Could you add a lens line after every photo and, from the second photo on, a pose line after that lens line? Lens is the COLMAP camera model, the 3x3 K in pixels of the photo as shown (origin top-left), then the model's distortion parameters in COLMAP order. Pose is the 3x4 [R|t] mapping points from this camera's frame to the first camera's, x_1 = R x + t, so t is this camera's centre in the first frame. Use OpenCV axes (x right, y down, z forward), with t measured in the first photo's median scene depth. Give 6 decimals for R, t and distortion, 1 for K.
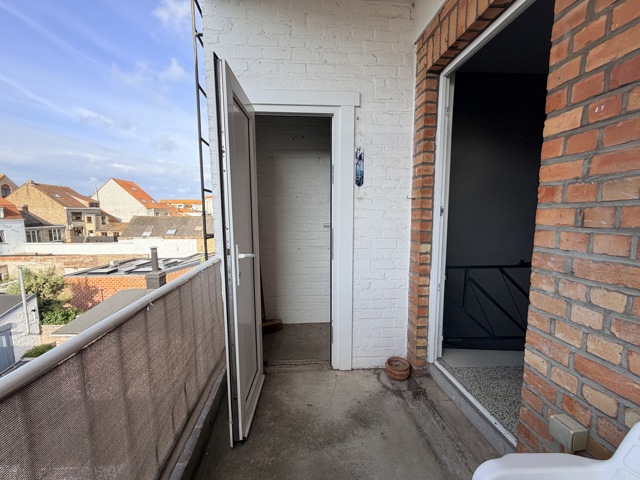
lens RADIAL K [[253.7, 0, 320.0], [0, 253.7, 240.0], [0, 0, 1]] dist [0.032914, 0.000075]
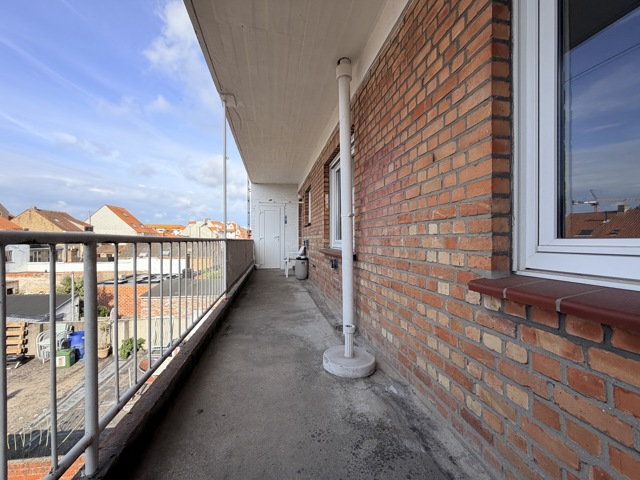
lens RADIAL K [[260.6, 0, 320.0], [0, 260.6, 240.0], [0, 0, 1]] dist [0.000648, 0.000215]
pose [[0.997649, 0.015715, 0.066704, 0.019643], [-0.008338, 0.993957, -0.109454, 0.022793], [-0.068021, 0.108640, 0.991751, -0.144567]]
